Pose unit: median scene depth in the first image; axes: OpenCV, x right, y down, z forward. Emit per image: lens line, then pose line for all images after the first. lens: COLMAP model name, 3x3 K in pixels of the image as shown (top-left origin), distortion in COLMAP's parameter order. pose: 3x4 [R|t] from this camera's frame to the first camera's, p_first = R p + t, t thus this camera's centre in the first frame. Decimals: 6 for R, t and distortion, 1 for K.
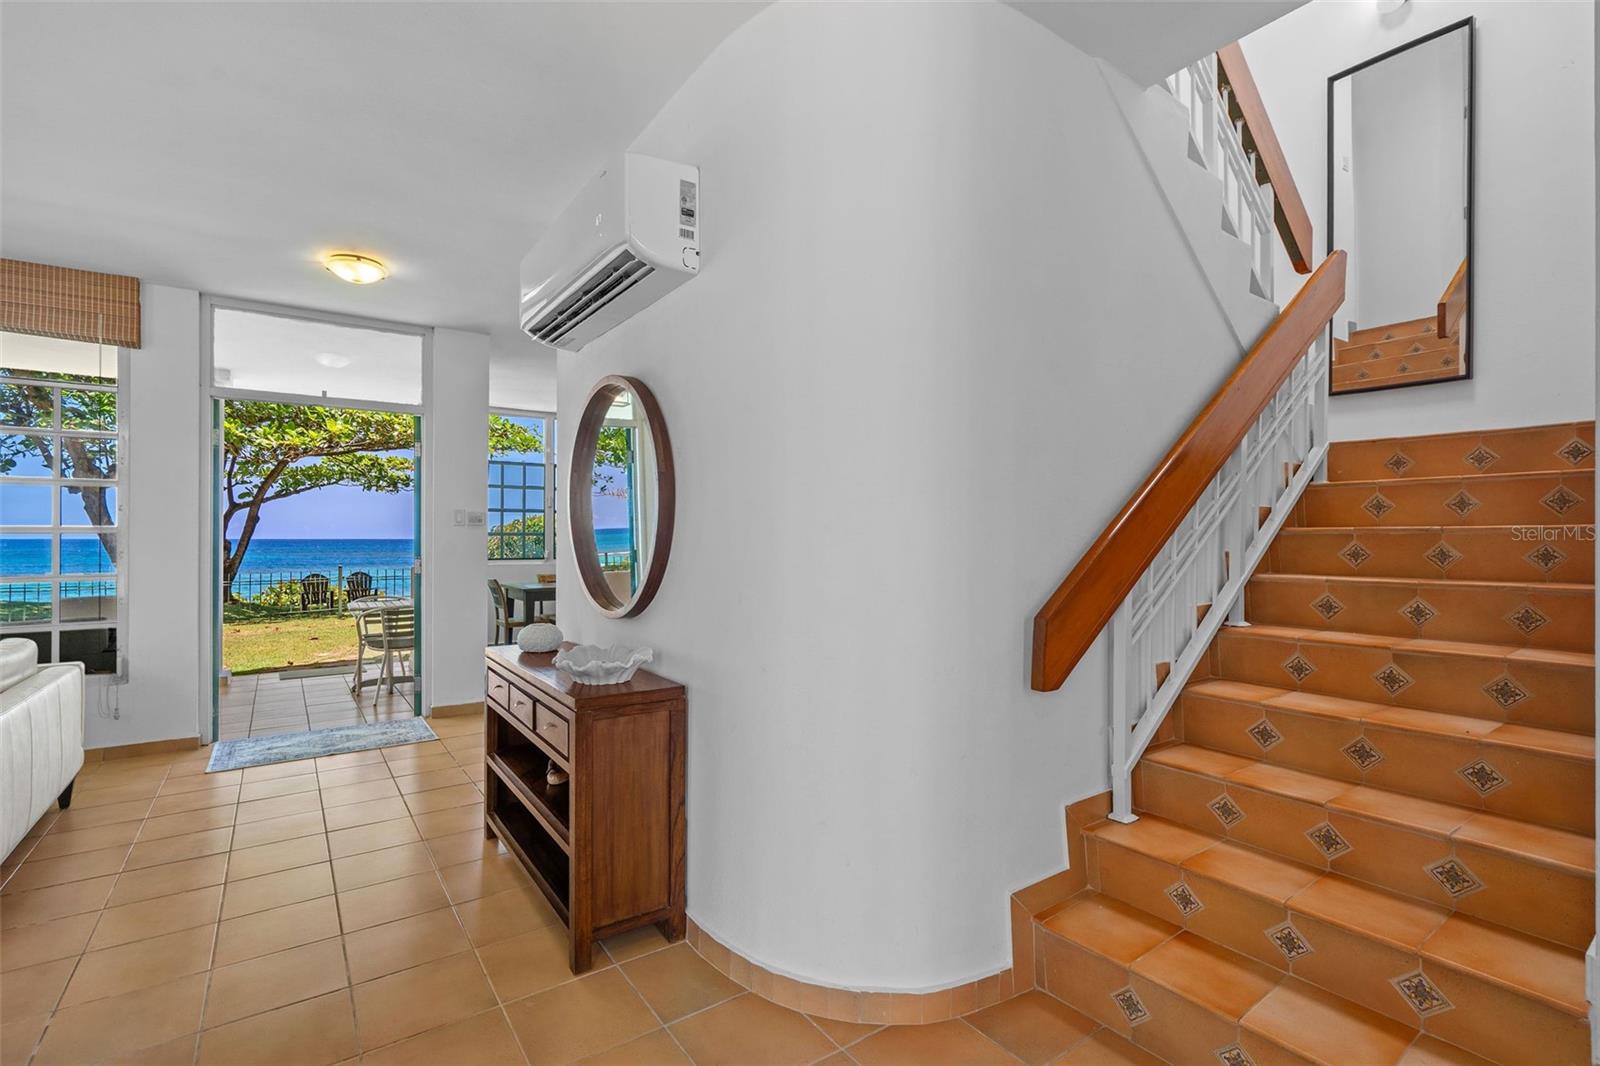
lens RADIAL K [[730.3, 0, 804.8], [0, 730.3, 533.2], [0, 0, 1]] dist [-0.005300, 0.001706]
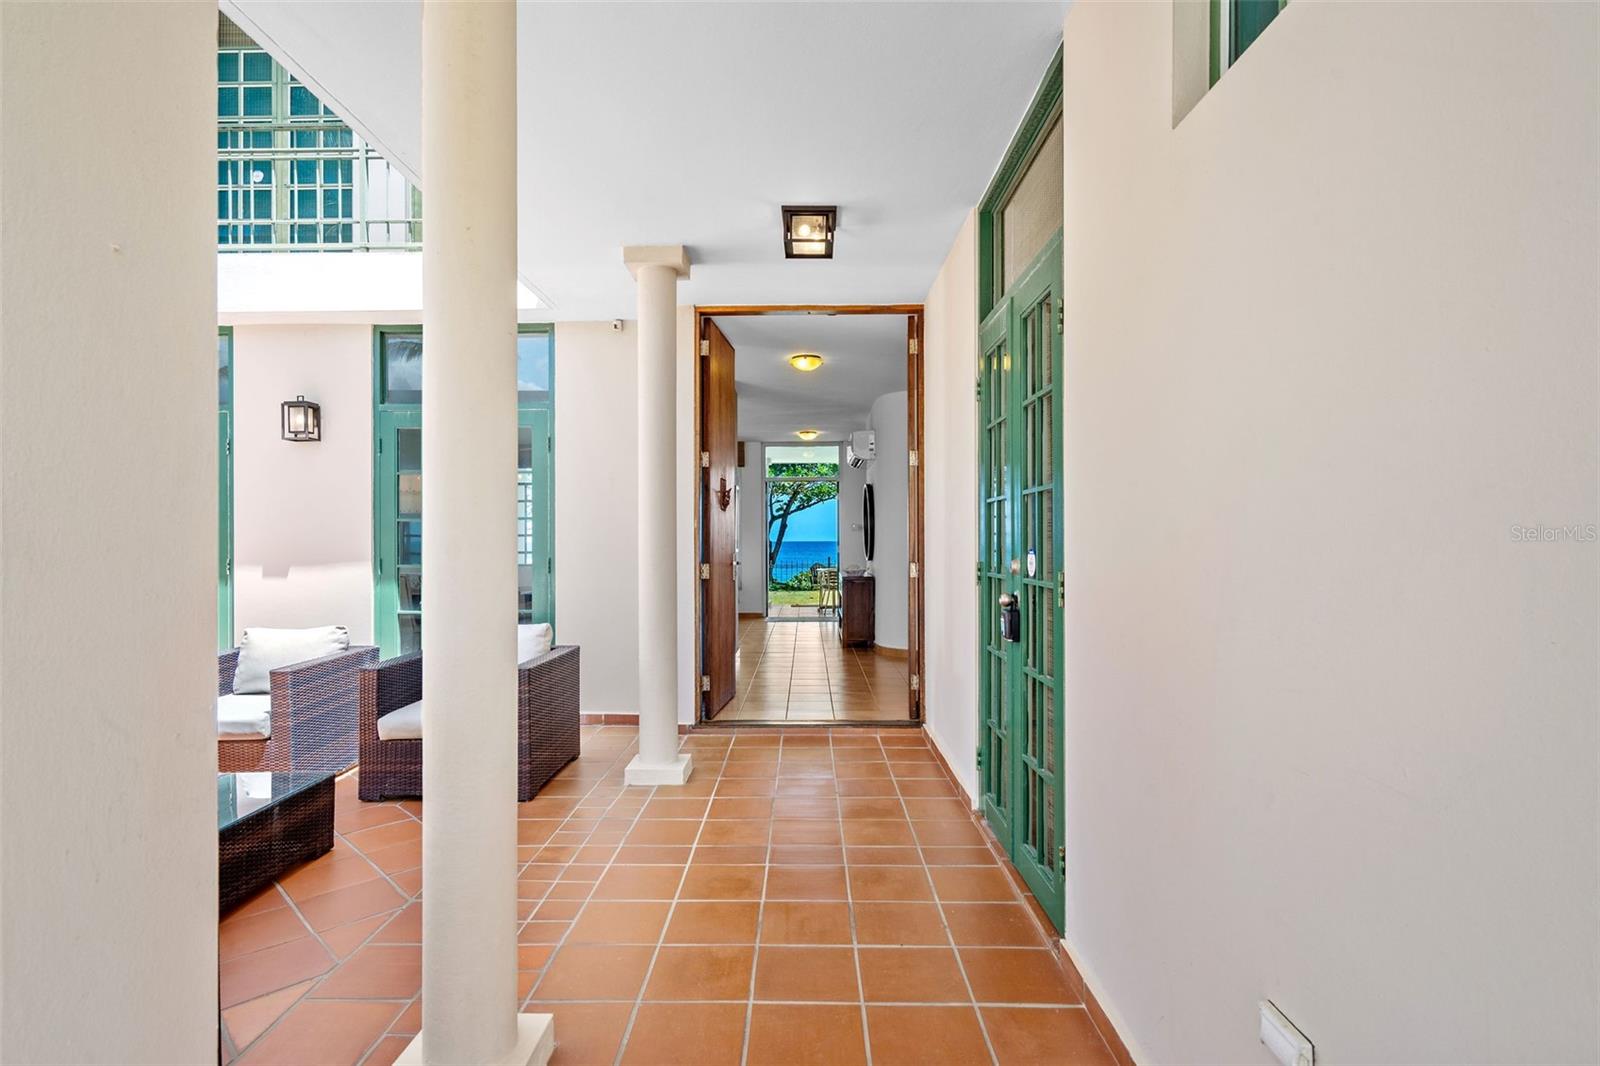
lens RADIAL K [[807.6, 0, 792.0], [0, 807.6, 546.4], [0, 0, 1]] dist [-0.019621, 0.000366]
pose [[0.800416, 0.000143, -0.599446, 1.092653], [0.009297, 0.999877, 0.012652, 0.005886], [0.599373, -0.015700, 0.800316, -1.383716]]
